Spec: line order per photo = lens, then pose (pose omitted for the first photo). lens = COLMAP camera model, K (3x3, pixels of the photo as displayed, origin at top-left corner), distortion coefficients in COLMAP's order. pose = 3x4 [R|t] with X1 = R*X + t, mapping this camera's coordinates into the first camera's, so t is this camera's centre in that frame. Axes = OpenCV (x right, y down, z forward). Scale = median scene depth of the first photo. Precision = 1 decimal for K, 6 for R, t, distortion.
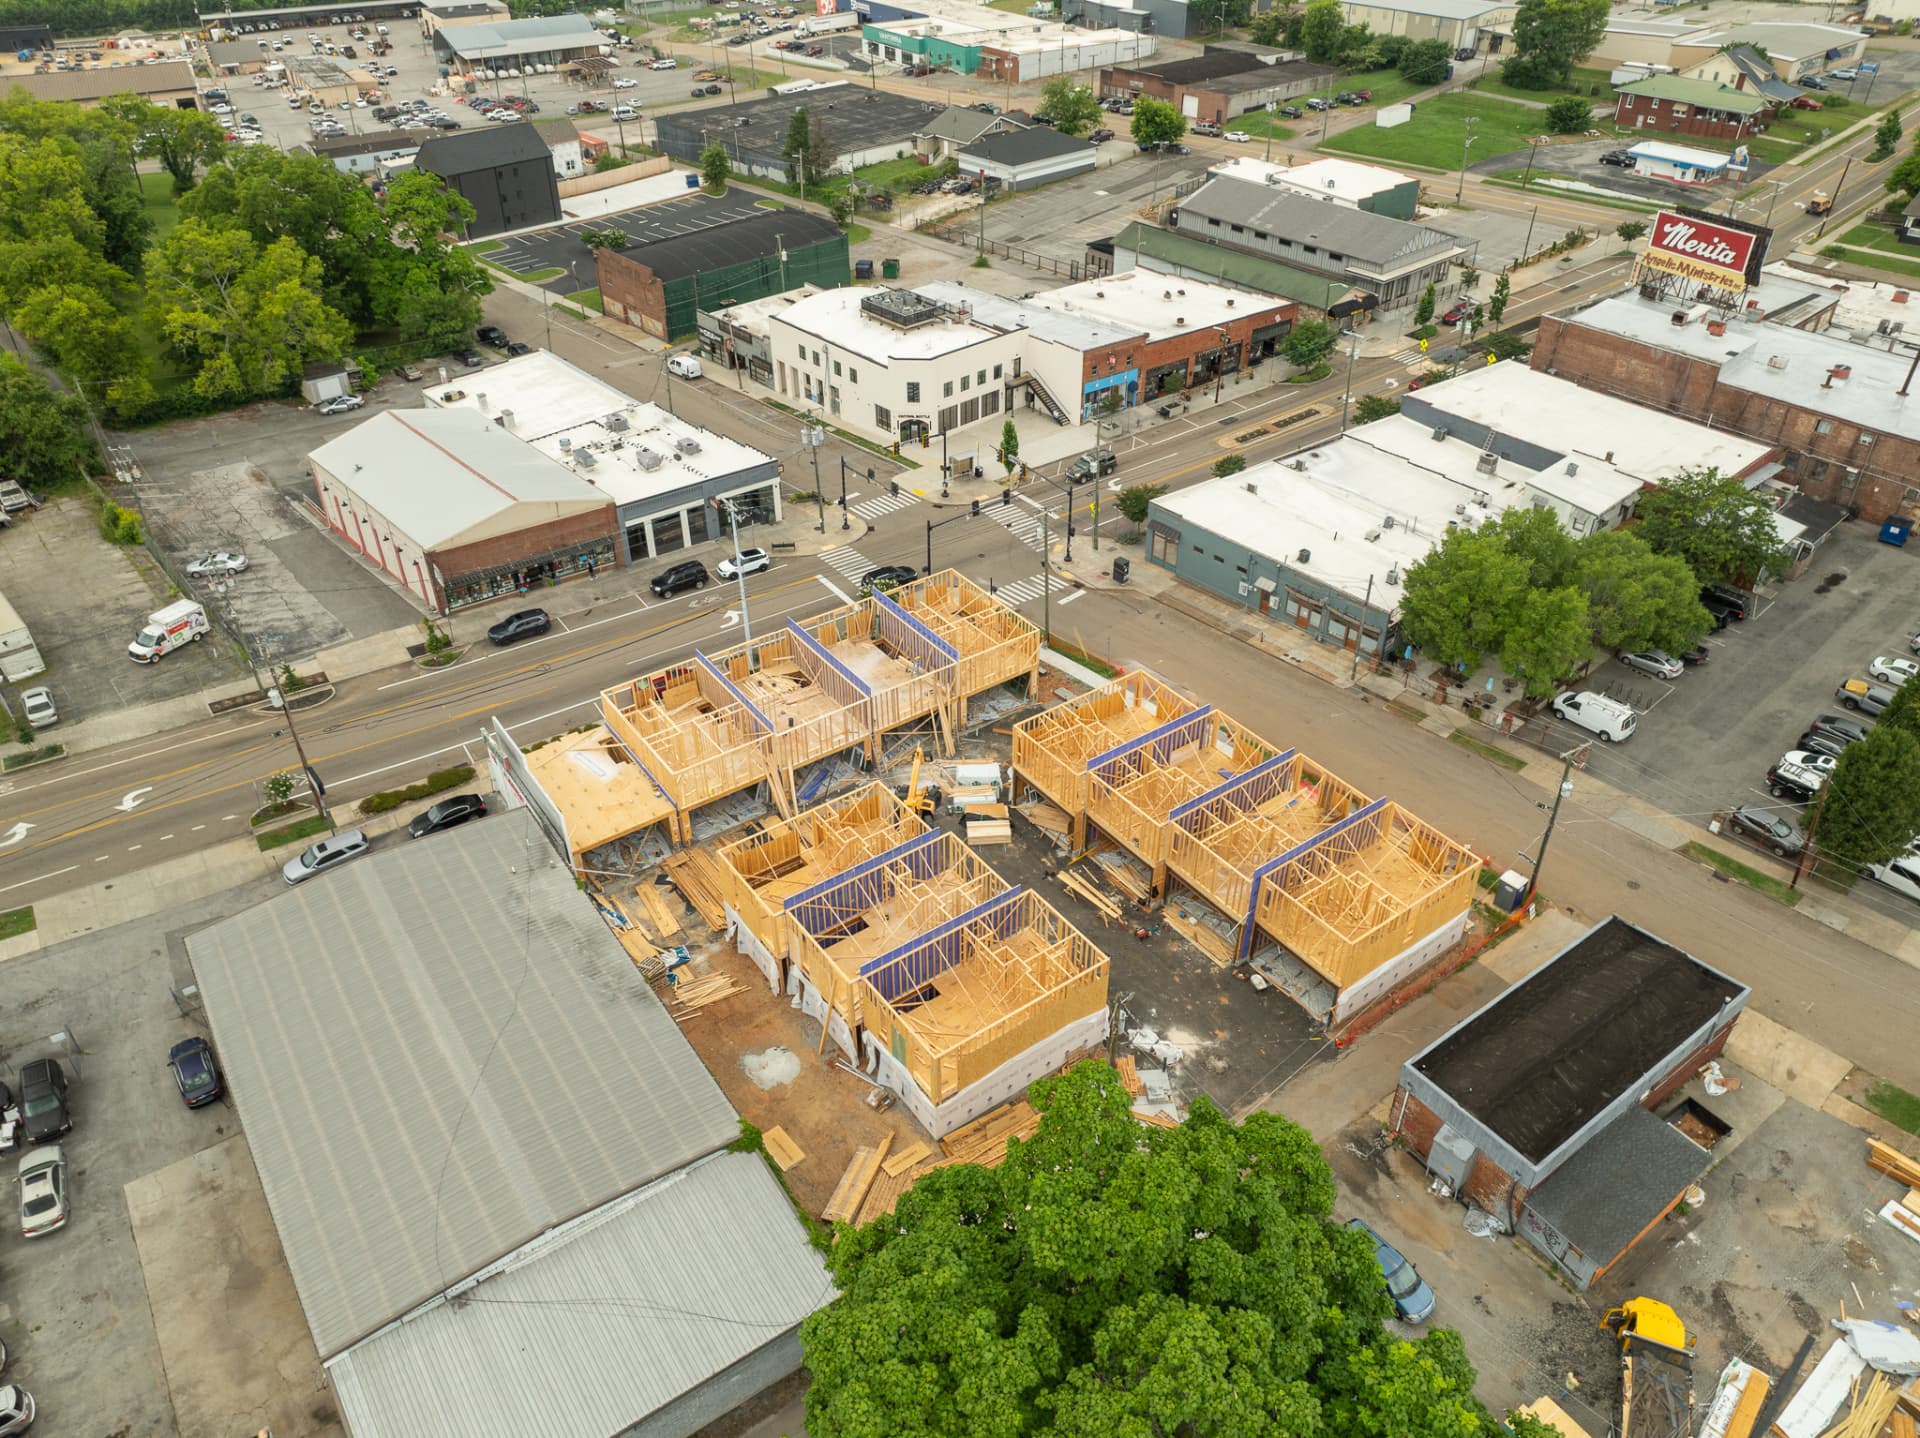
lens RADIAL K [[1361.4, 0, 960.0], [0, 1361.4, 719.0], [0, 0, 1]] dist [-0.068451, 0.047727]
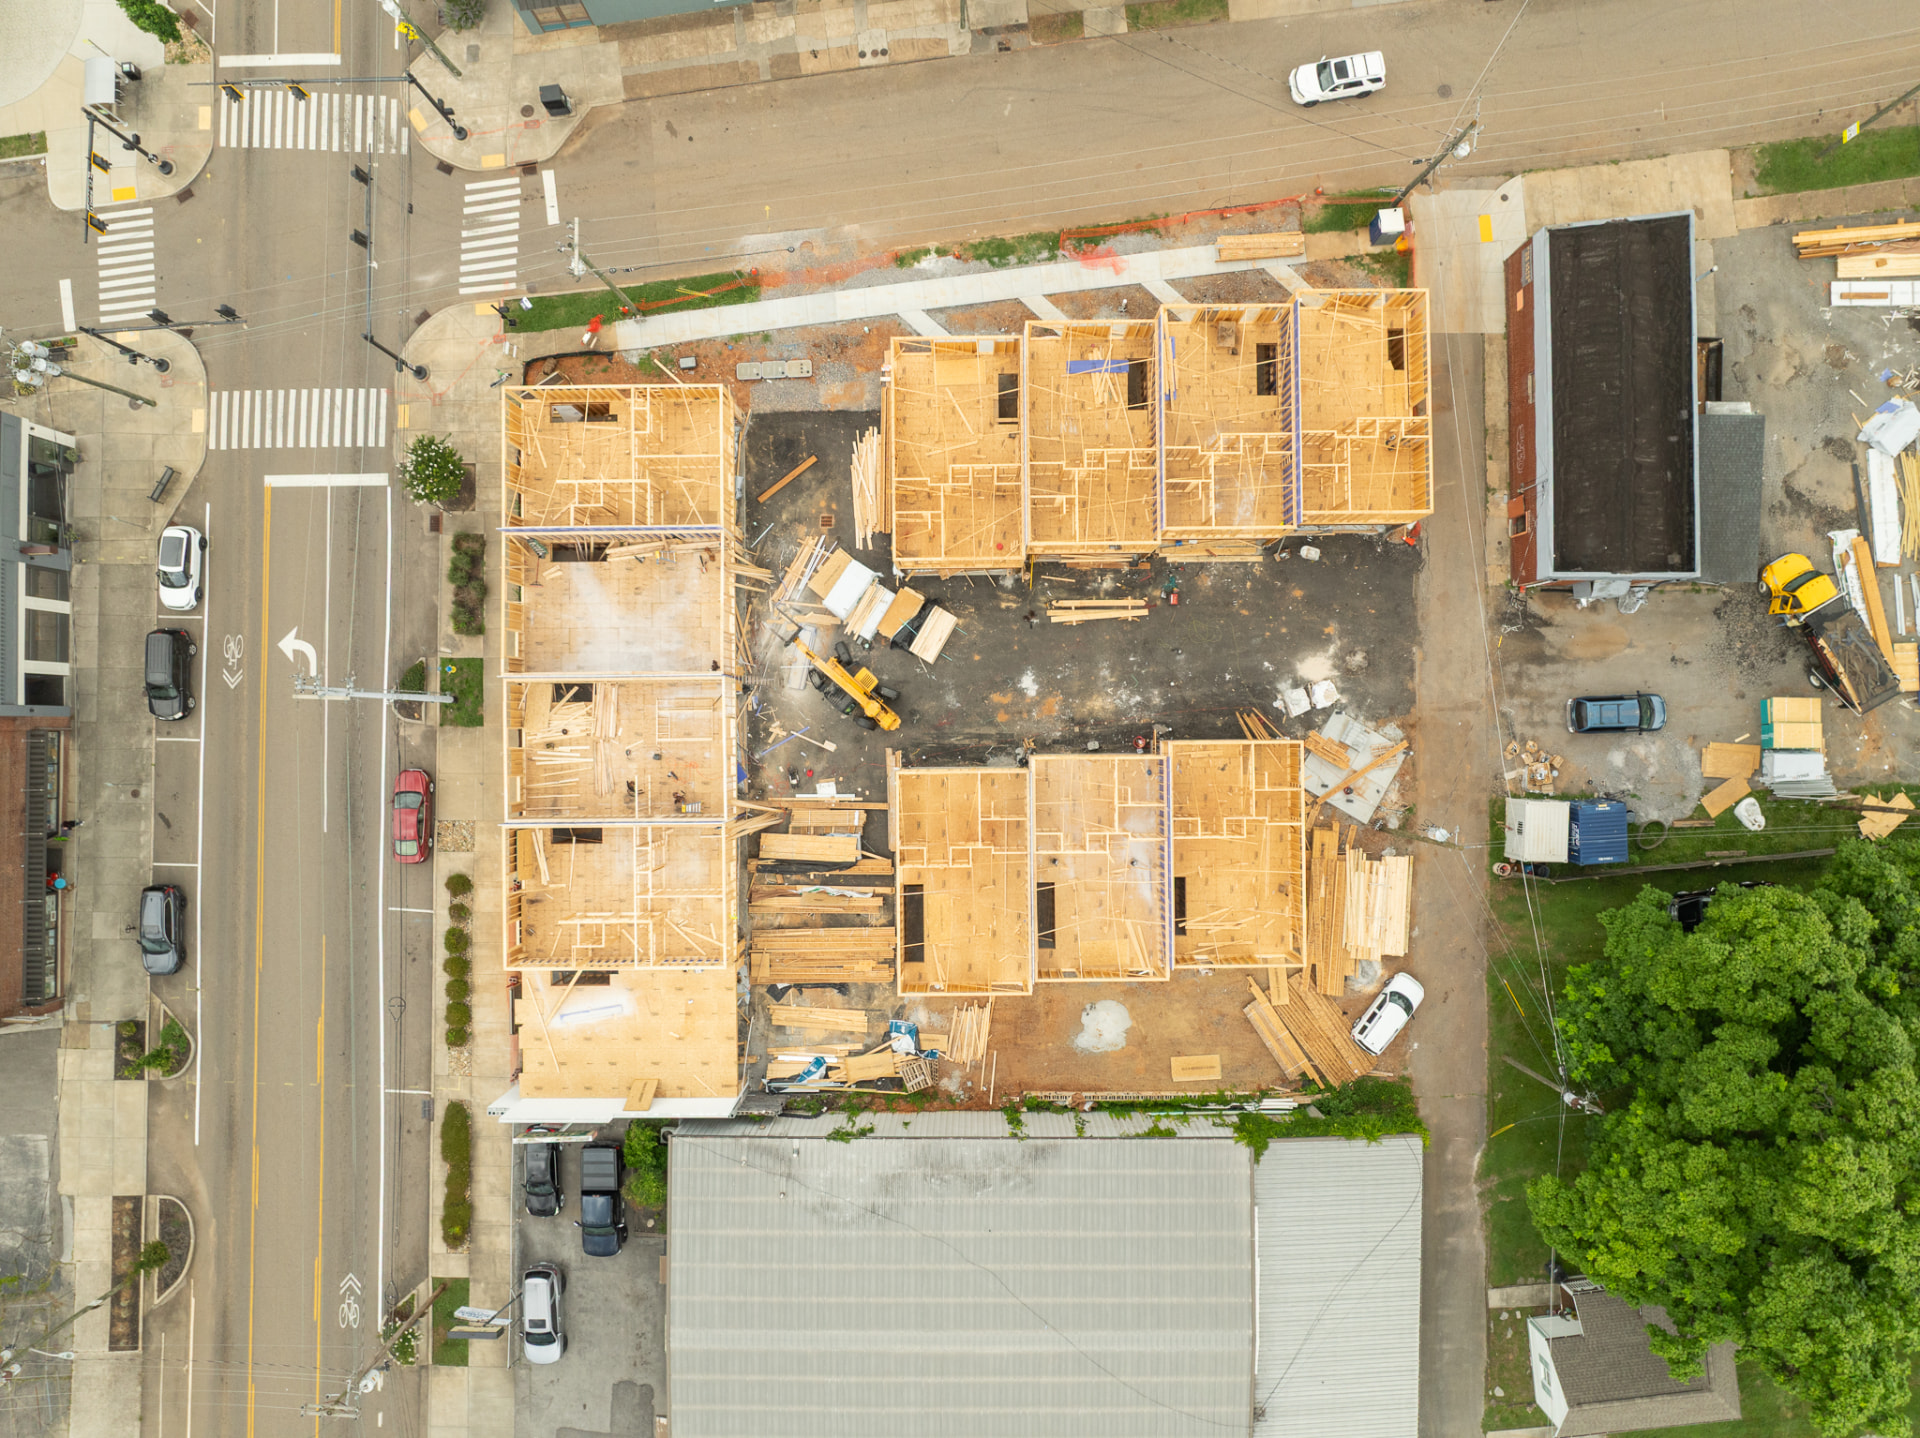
lens RADIAL K [[1361.4, 0, 960.0], [0, 1361.4, 719.0], [0, 0, 1]] dist [-0.068451, 0.047727]
pose [[0.576465, -0.817118, 0.002466, -0.016482], [0.481187, 0.341907, 0.807192, -0.676416], [-0.660414, -0.464132, 0.590284, 0.584273]]
